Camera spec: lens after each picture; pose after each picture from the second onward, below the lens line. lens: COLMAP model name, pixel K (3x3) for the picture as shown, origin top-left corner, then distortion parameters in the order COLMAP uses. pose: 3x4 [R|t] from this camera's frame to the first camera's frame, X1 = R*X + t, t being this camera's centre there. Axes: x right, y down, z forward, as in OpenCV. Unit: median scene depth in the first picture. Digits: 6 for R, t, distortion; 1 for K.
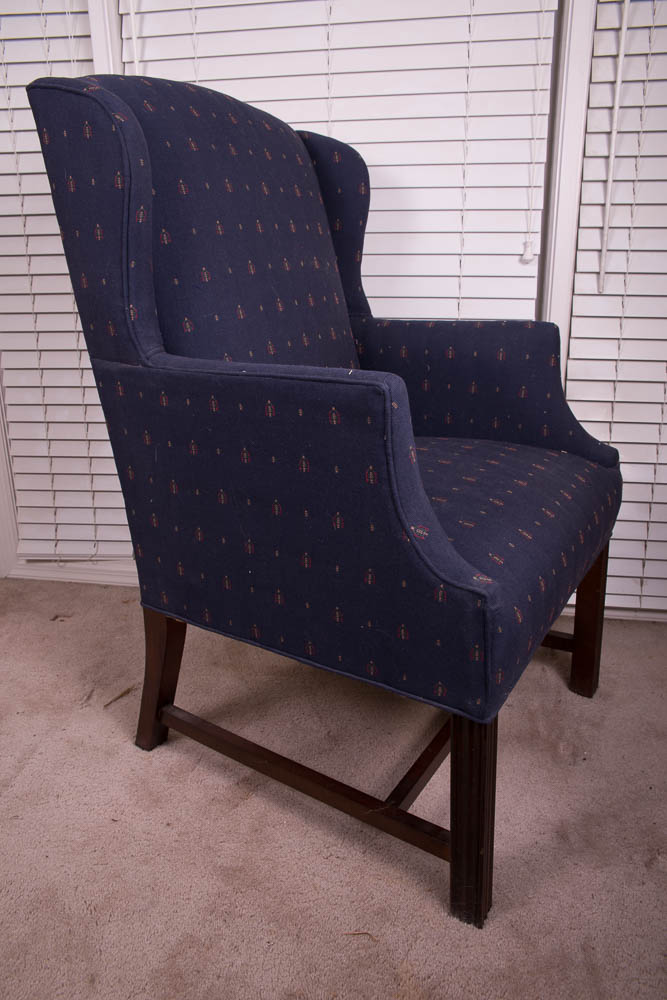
lens RADIAL K [[759.6, 0, 336.4], [0, 759.6, 492.5], [0, 0, 1]] dist [-0.080101, 0.047538]
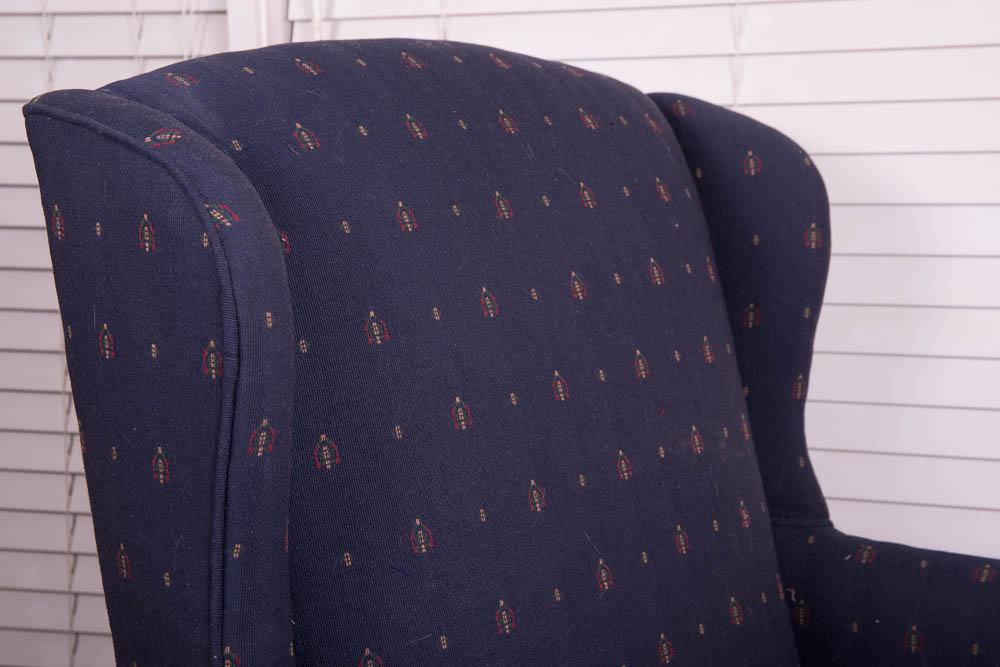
lens RADIAL K [[1570.0, 0, 489.8], [0, 1570.0, 305.8], [0, 0, 1]] dist [0.081350, 0.000000]
pose [[0.987375, 0.018712, -0.157292, -0.005596], [-0.047037, 0.982843, -0.178344, -0.267372], [0.151256, 0.183491, 0.971315, 0.160103]]
